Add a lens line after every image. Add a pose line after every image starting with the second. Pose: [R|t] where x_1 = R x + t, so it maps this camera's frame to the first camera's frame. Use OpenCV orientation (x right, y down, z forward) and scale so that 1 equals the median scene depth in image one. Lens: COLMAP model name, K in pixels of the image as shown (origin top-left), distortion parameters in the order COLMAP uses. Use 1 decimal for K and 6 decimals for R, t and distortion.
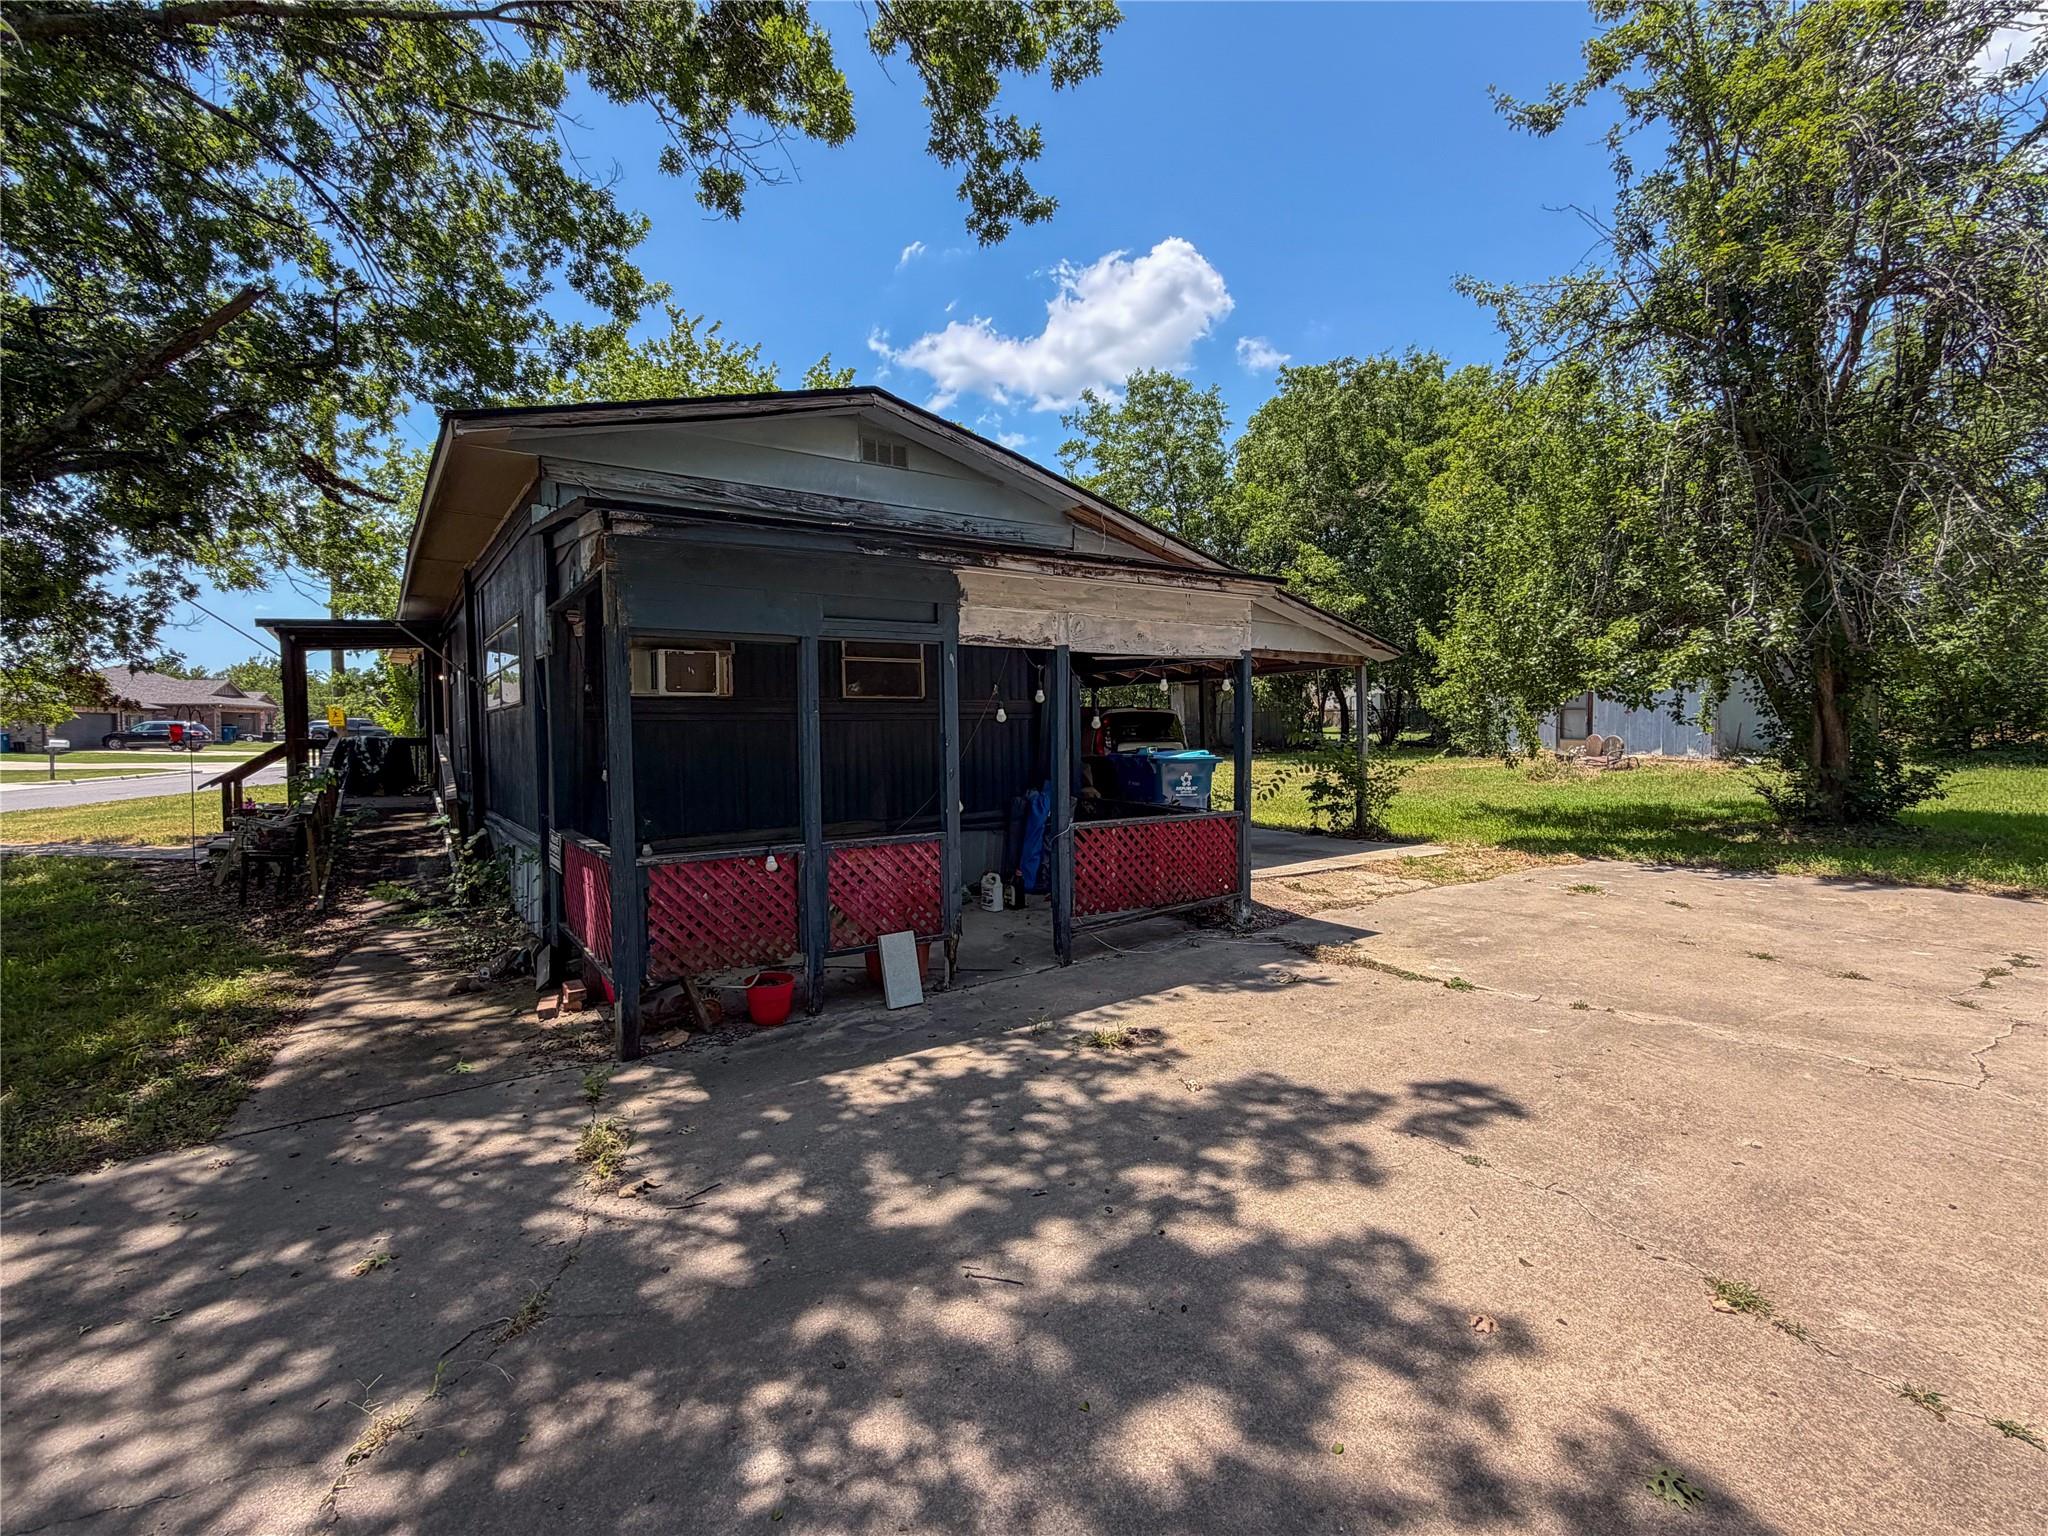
lens RADIAL K [[950.5, 0, 1022.3], [0, 950.5, 755.3], [0, 0, 1]] dist [0.002483, 0.000154]
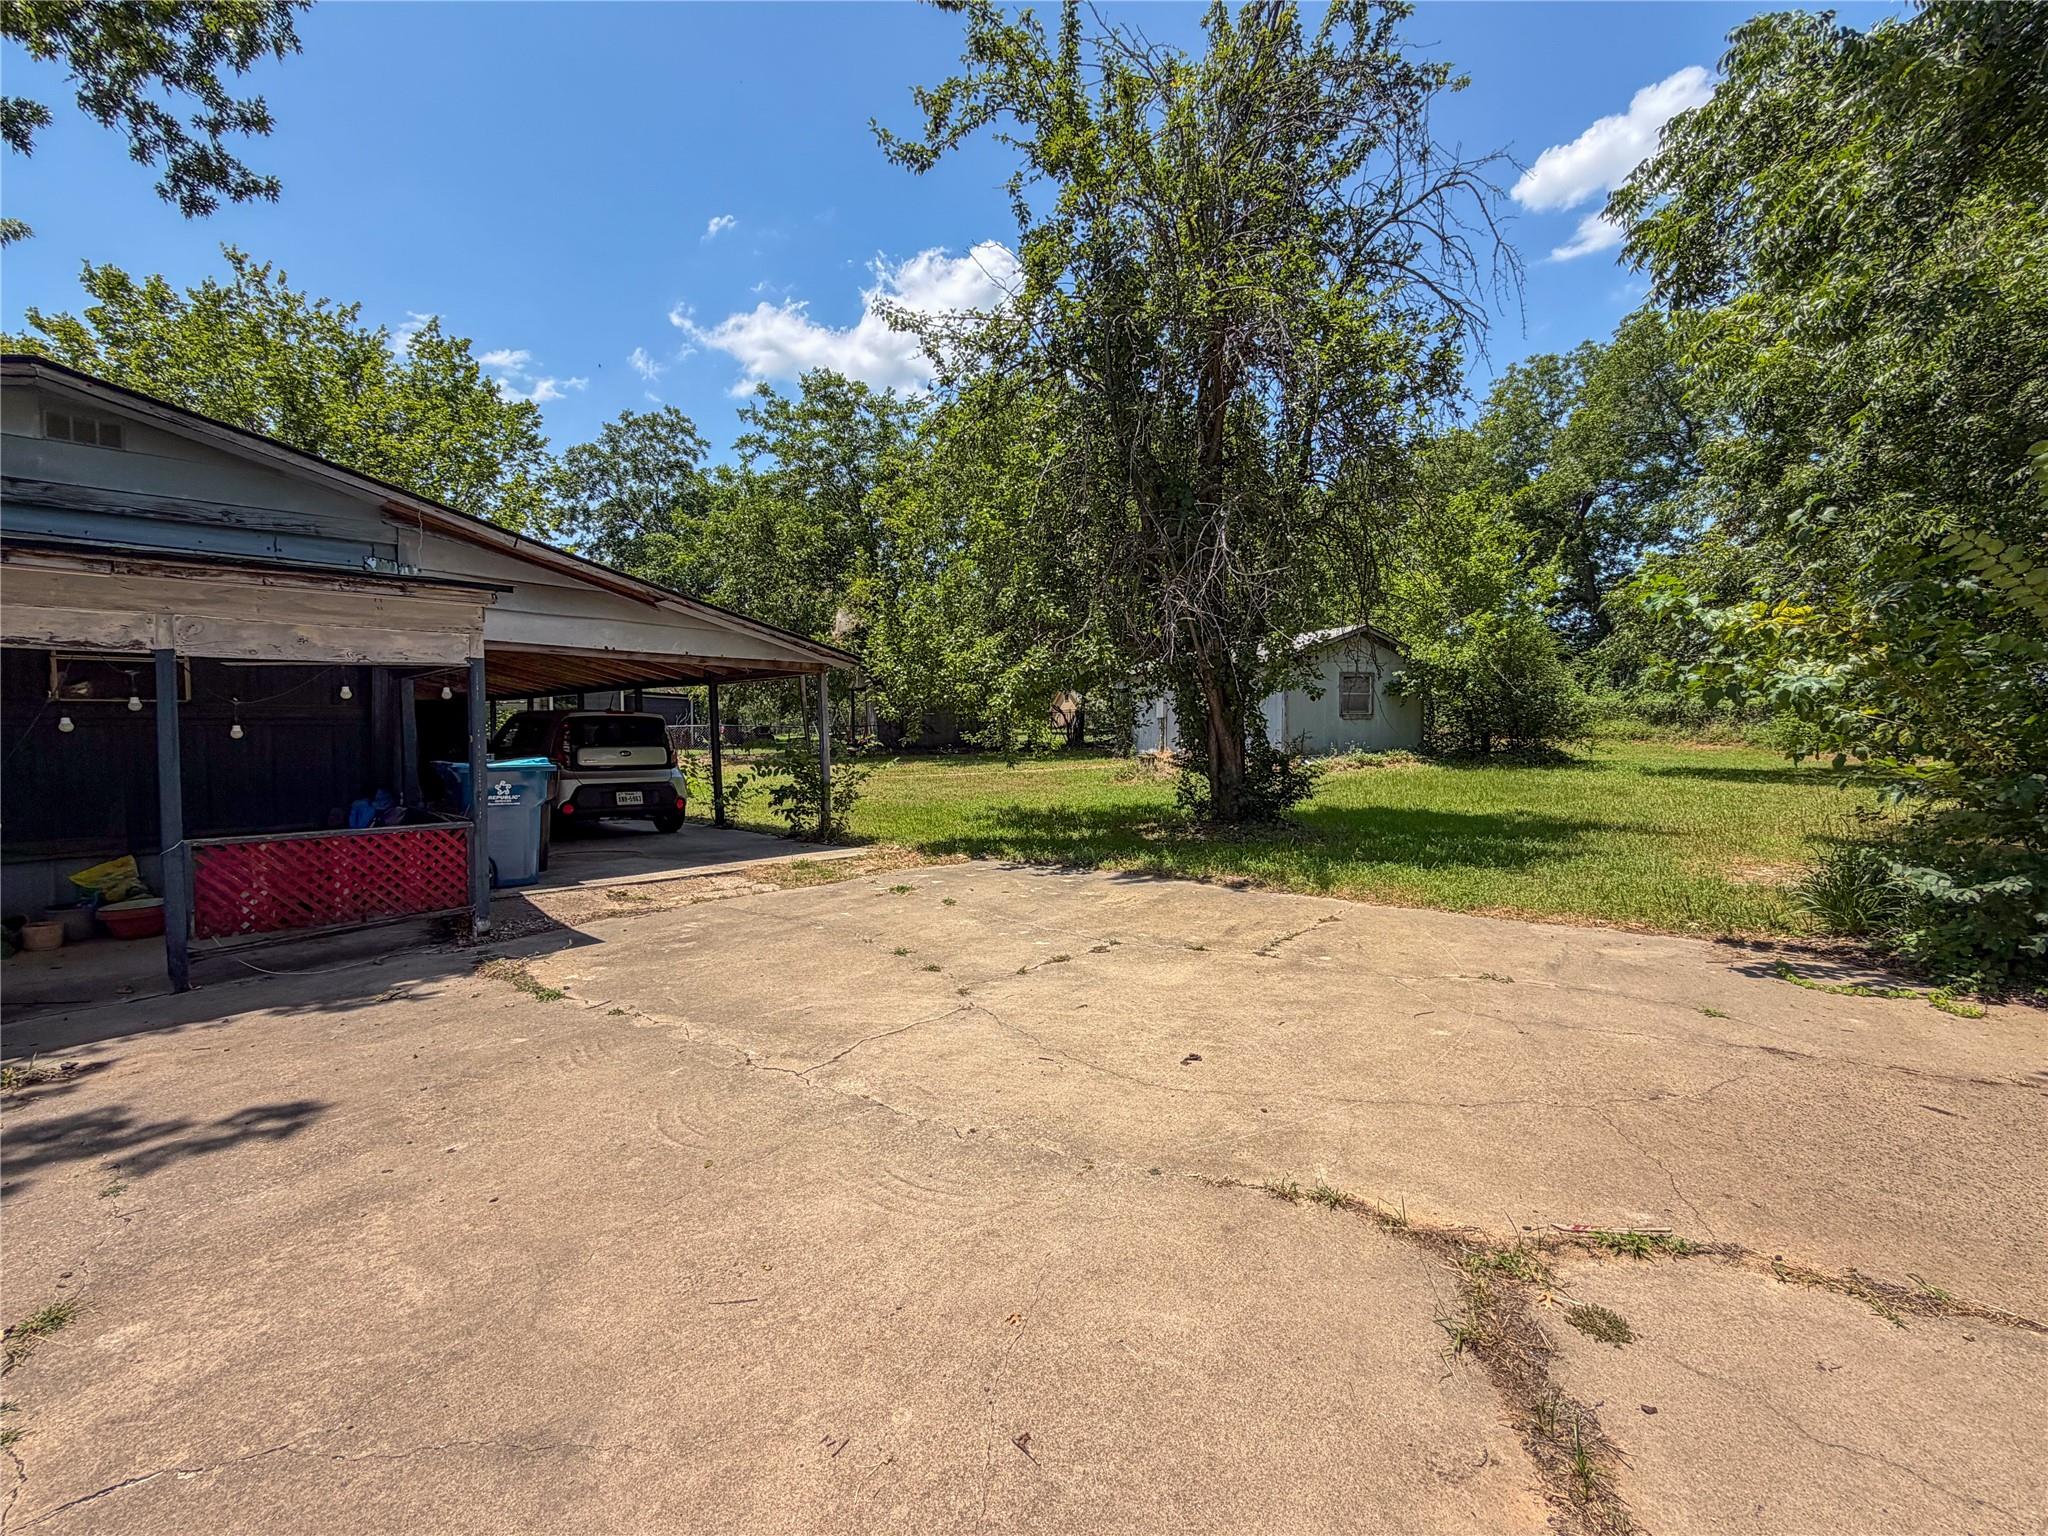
lens RADIAL K [[950.5, 0, 1022.3], [0, 950.5, 755.3], [0, 0, 1]] dist [0.002483, 0.000154]
pose [[0.980066, 0.000529, 0.198672, 0.567917], [-0.000967, 0.999997, 0.002104, -0.012008], [-0.198671, -0.002254, 0.980064, -0.069434]]
